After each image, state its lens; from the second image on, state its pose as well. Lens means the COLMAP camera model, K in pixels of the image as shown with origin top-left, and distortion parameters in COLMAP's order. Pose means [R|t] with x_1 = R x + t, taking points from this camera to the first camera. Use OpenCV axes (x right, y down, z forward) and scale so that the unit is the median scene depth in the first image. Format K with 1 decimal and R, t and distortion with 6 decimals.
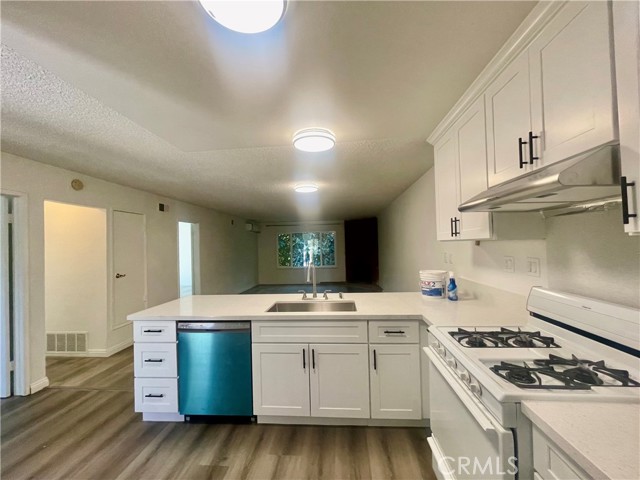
lens RADIAL K [[269.5, 0, 320.0], [0, 269.5, 240.0], [0, 0, 1]] dist [-0.001892, -0.000192]
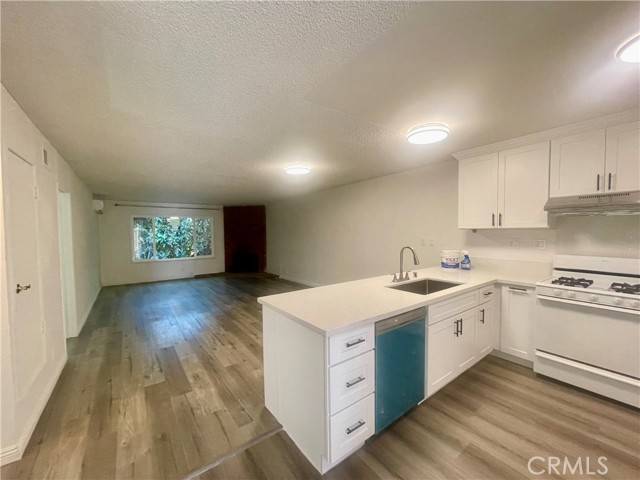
lens RADIAL K [[260.6, 0, 316.9], [0, 260.6, 239.0], [0, 0, 1]] dist [-0.001139, -0.000277]
pose [[0.751219, -0.002388, 0.660049, -1.035893], [-0.020809, 0.999411, 0.027300, 0.034383], [-0.659725, -0.034243, 0.750726, 0.482286]]
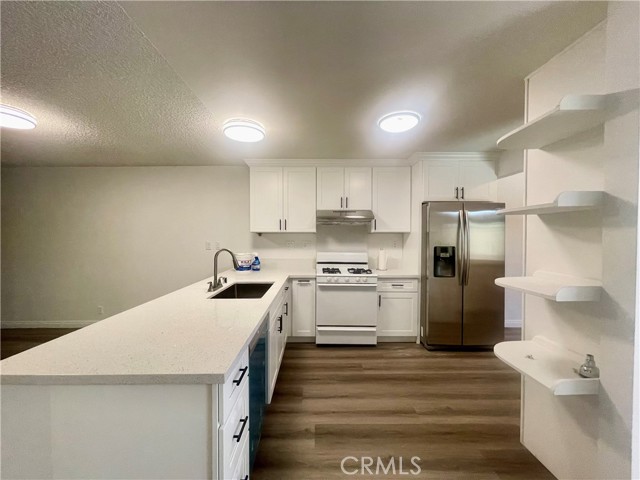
lens RADIAL K [[260.6, 0, 316.9], [0, 260.6, 239.0], [0, 0, 1]] dist [-0.001139, -0.000277]
pose [[-0.100897, 0.017598, 0.994741, -1.034285], [-0.018789, 0.999632, -0.019590, 0.063596], [-0.994719, -0.020667, -0.100529, 0.808747]]
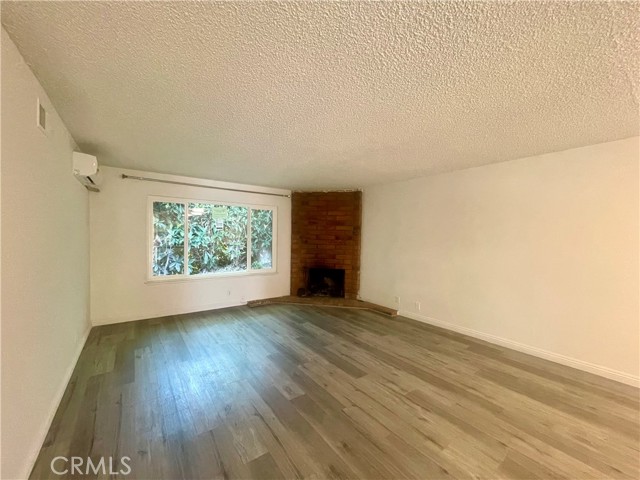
lens RADIAL K [[260.6, 0, 316.9], [0, 260.6, 239.0], [0, 0, 1]] dist [-0.001139, -0.000277]
pose [[0.756911, 0.027993, 0.652918, -0.935247], [-0.052995, 0.998421, 0.018630, 0.066814], [-0.651365, -0.048703, 0.757199, 2.163396]]
